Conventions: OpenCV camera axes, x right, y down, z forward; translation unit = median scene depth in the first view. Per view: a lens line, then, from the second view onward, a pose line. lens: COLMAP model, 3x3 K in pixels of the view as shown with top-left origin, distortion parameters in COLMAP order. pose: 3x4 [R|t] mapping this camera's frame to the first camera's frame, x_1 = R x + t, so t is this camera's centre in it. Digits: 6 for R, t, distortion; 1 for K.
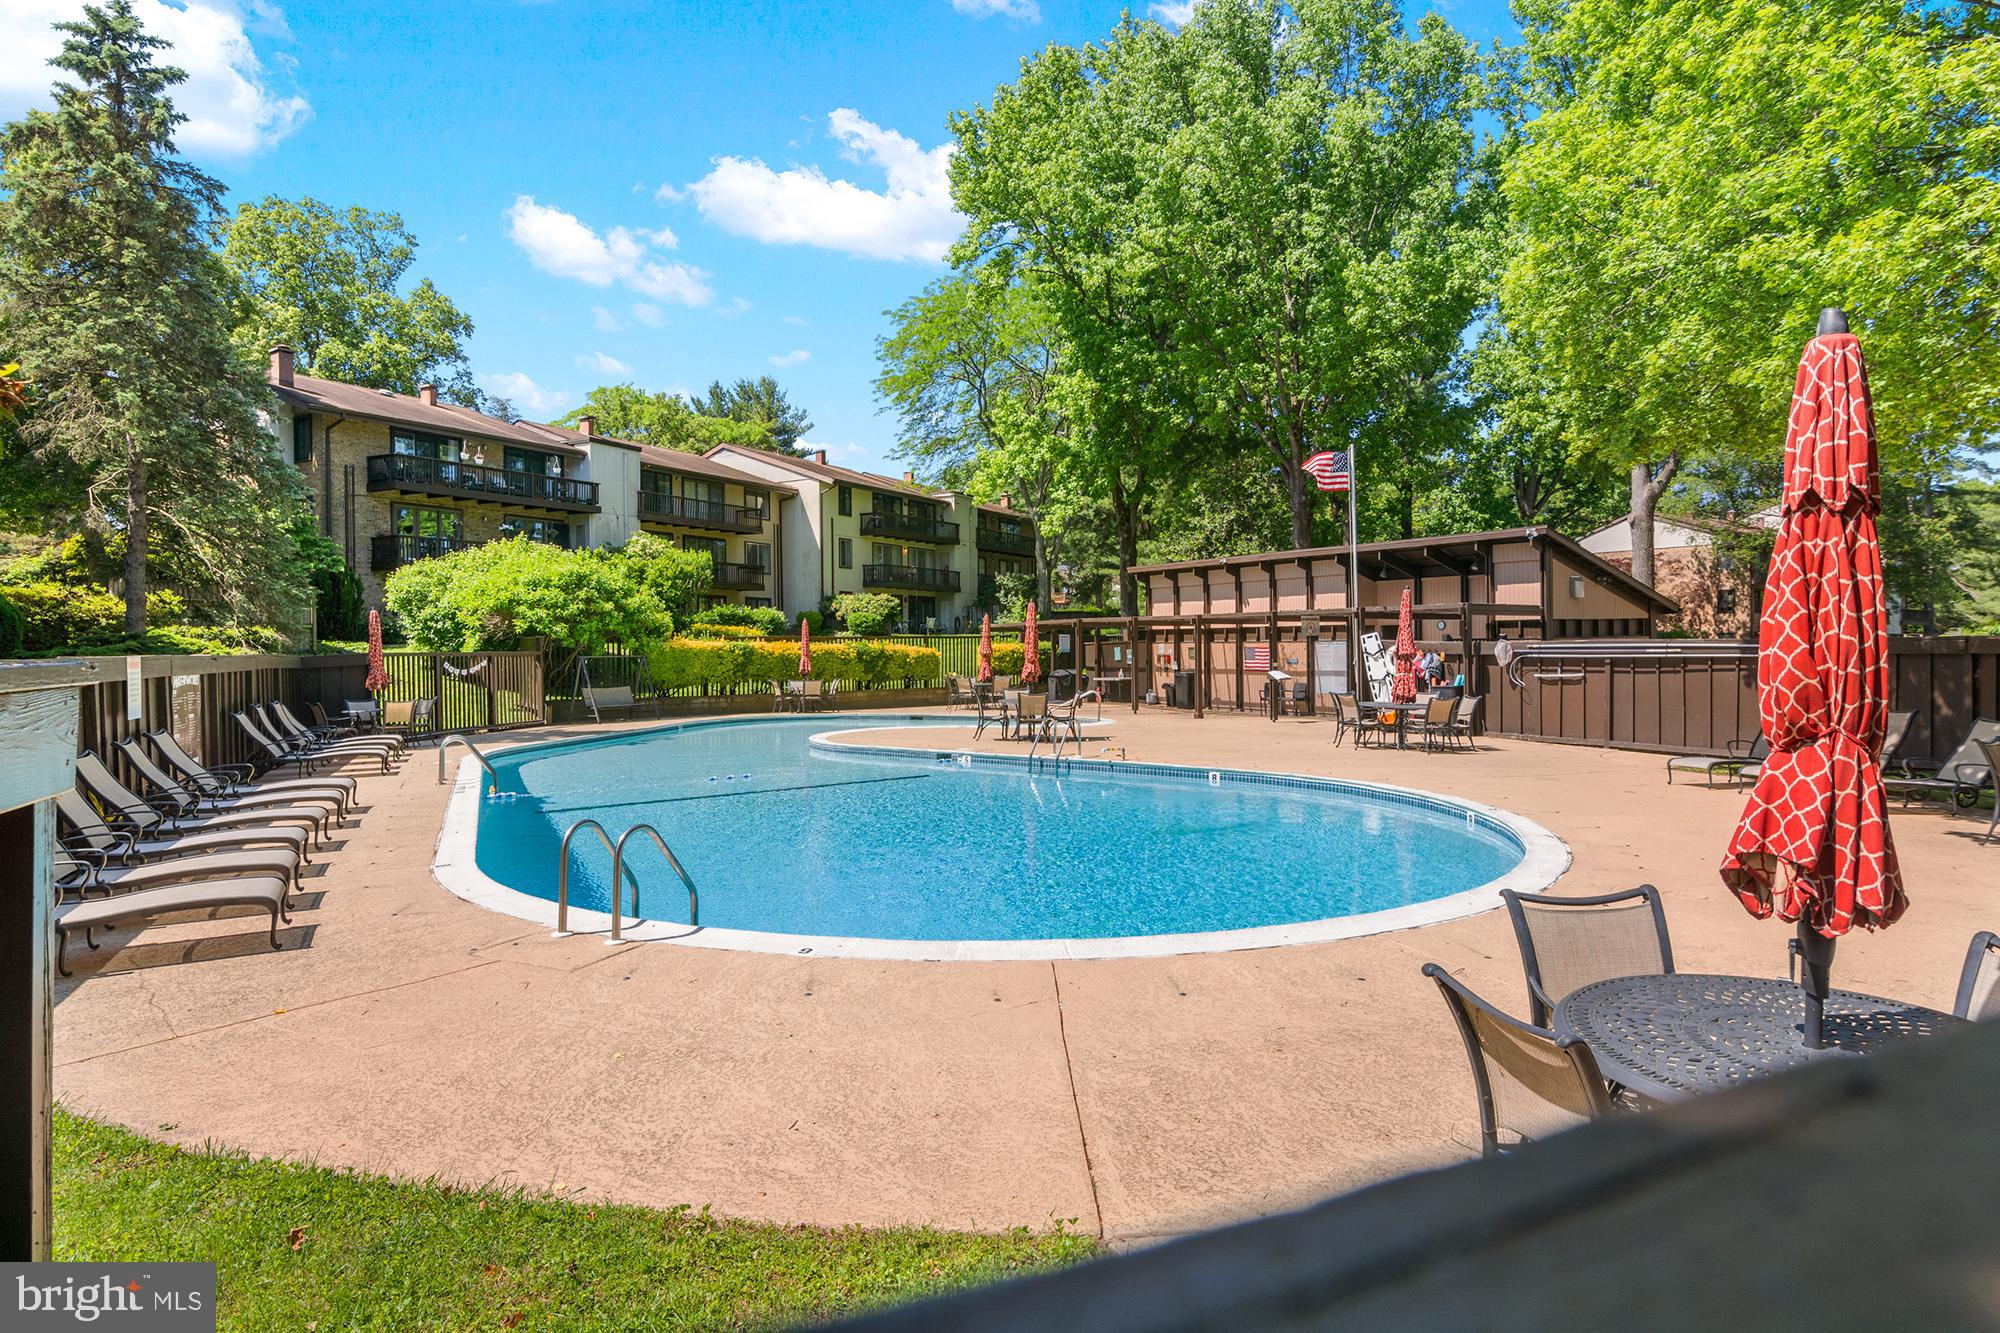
lens RADIAL K [[1107.9, 0, 1000.0], [0, 1107.9, 666.5], [0, 0, 1]] dist [0.000116, -0.000075]
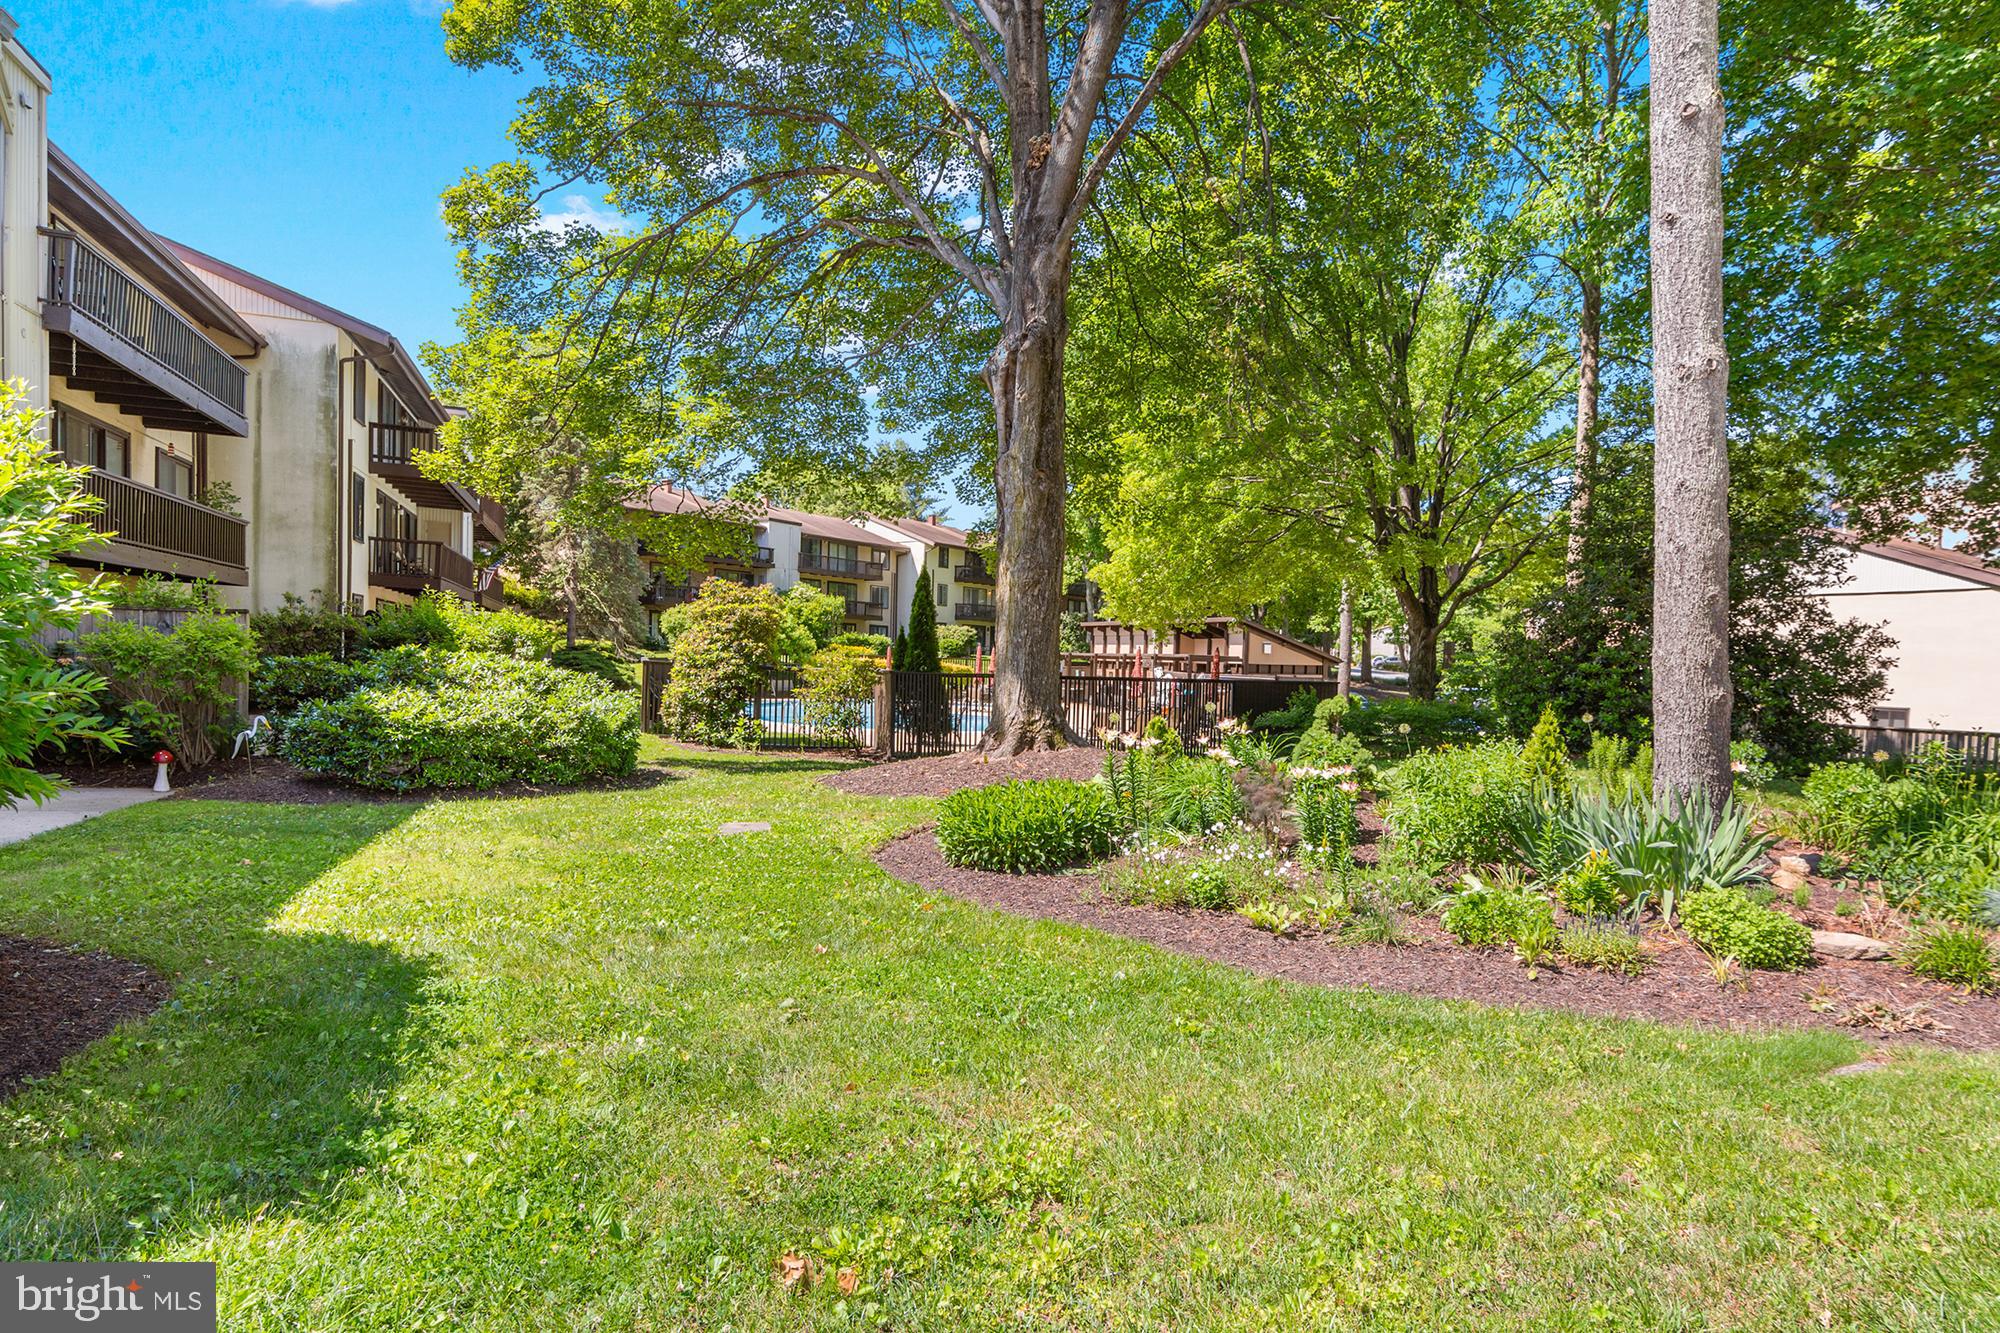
lens RADIAL K [[1107.9, 0, 1000.0], [0, 1107.9, 666.5], [0, 0, 1]] dist [0.000116, -0.000075]
pose [[0.991168, 0.039394, -0.126628, 0.143255], [-0.041584, 0.999027, -0.014695, 0.004828], [0.125926, 0.019831, 0.991841, -0.465944]]
